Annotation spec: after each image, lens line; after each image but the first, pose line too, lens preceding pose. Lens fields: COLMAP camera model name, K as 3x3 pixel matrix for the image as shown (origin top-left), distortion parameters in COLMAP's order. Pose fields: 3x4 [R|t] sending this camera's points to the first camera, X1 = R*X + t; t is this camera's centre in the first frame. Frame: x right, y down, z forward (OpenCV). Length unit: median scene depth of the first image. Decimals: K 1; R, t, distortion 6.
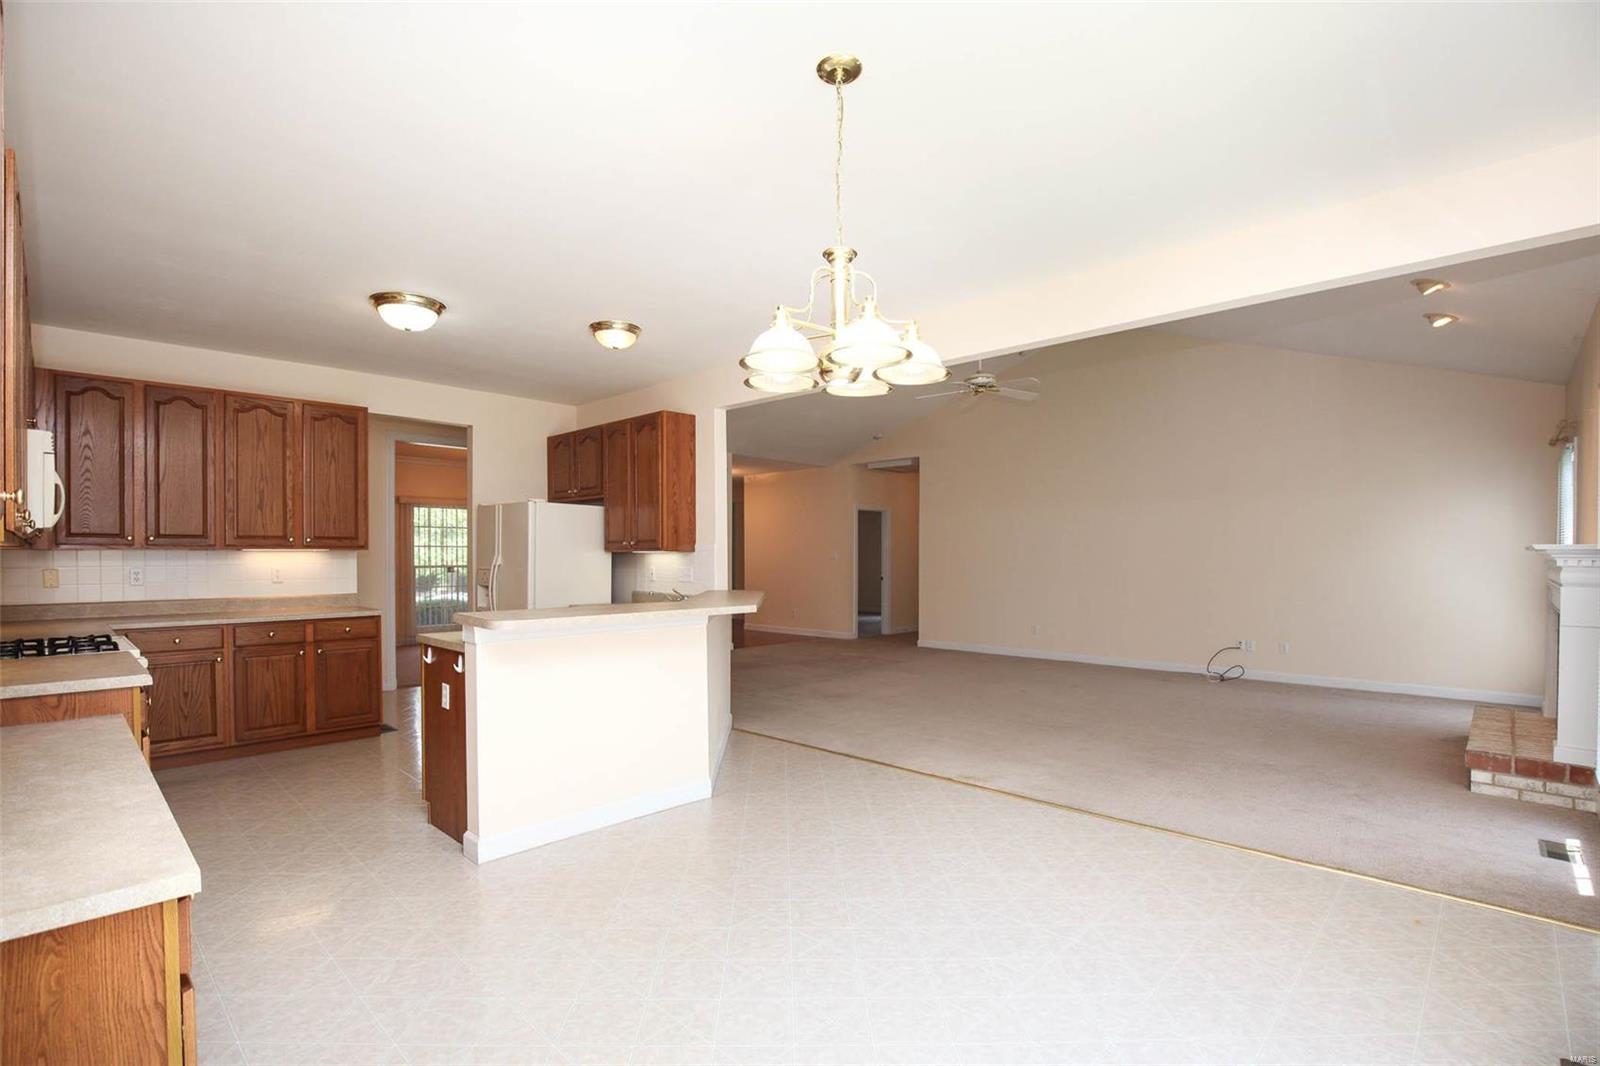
lens RADIAL K [[748.0, 0, 796.7], [0, 748.0, 536.3], [0, 0, 1]] dist [-0.033285, 0.006647]
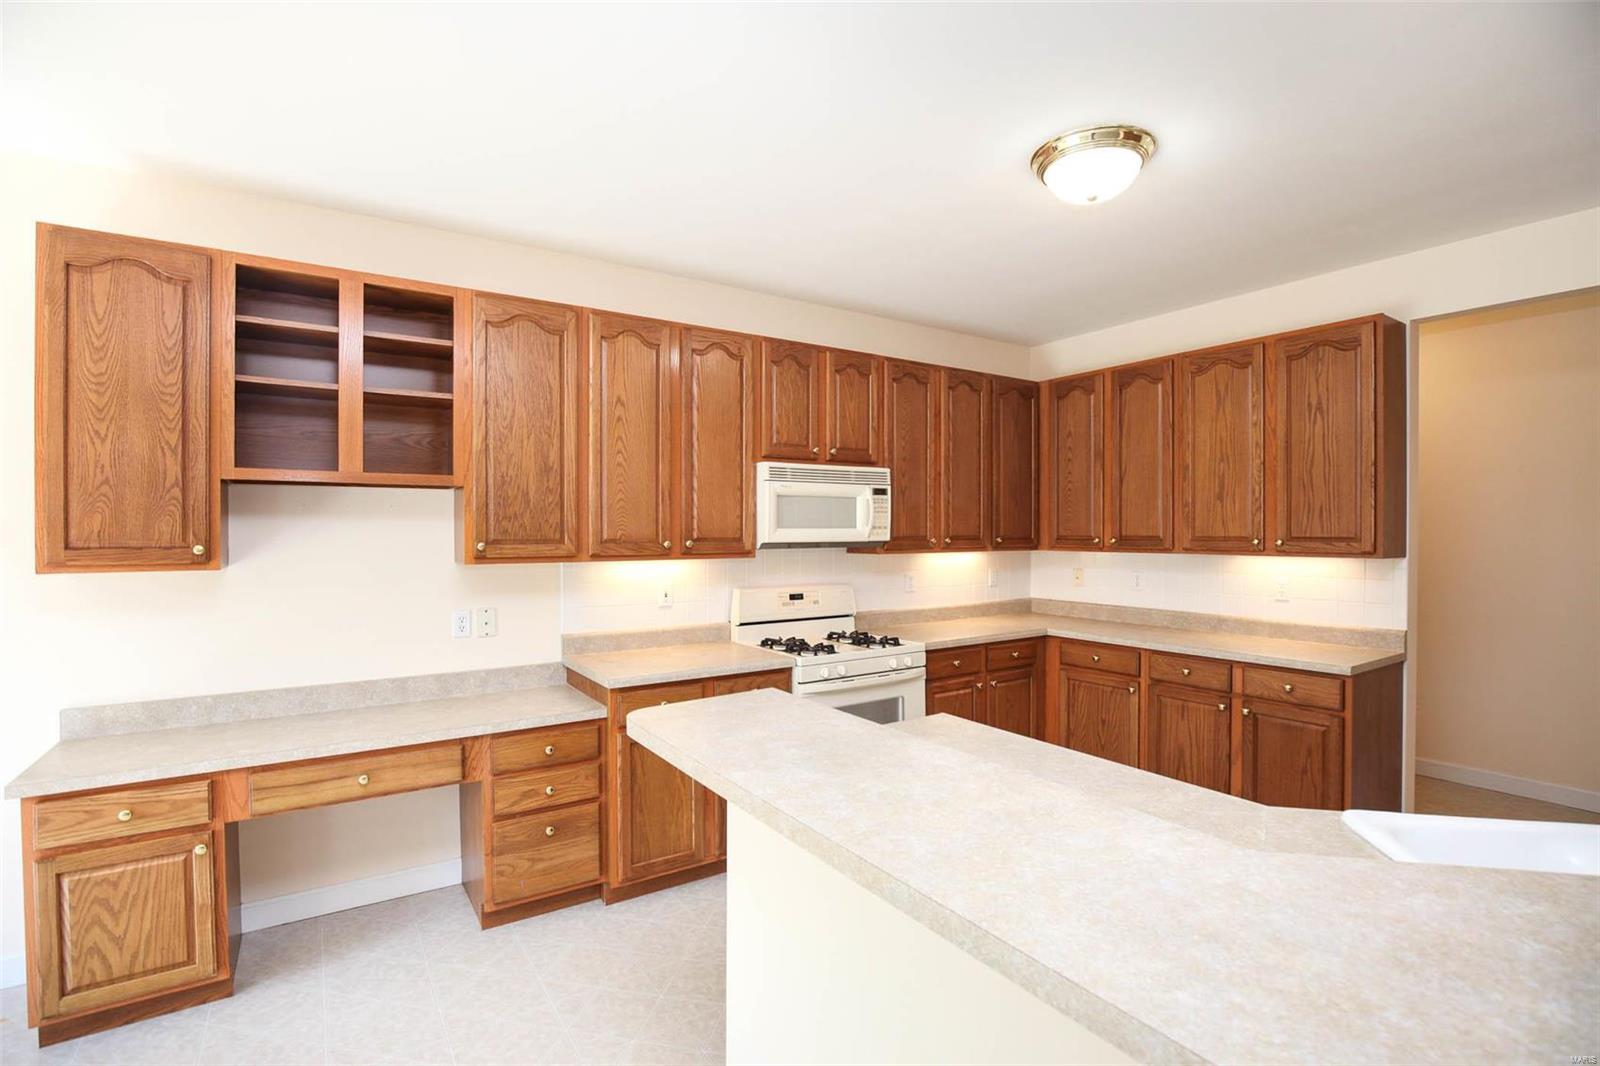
lens RADIAL K [[748.0, 0, 798.0], [0, 748.0, 535.8], [0, 0, 1]] dist [-0.033285, 0.006647]
pose [[-0.209391, -0.001126, -0.977831, 0.084771], [0.008771, 0.999957, -0.003030, -0.002561], [0.977793, -0.009211, -0.209372, 0.750171]]
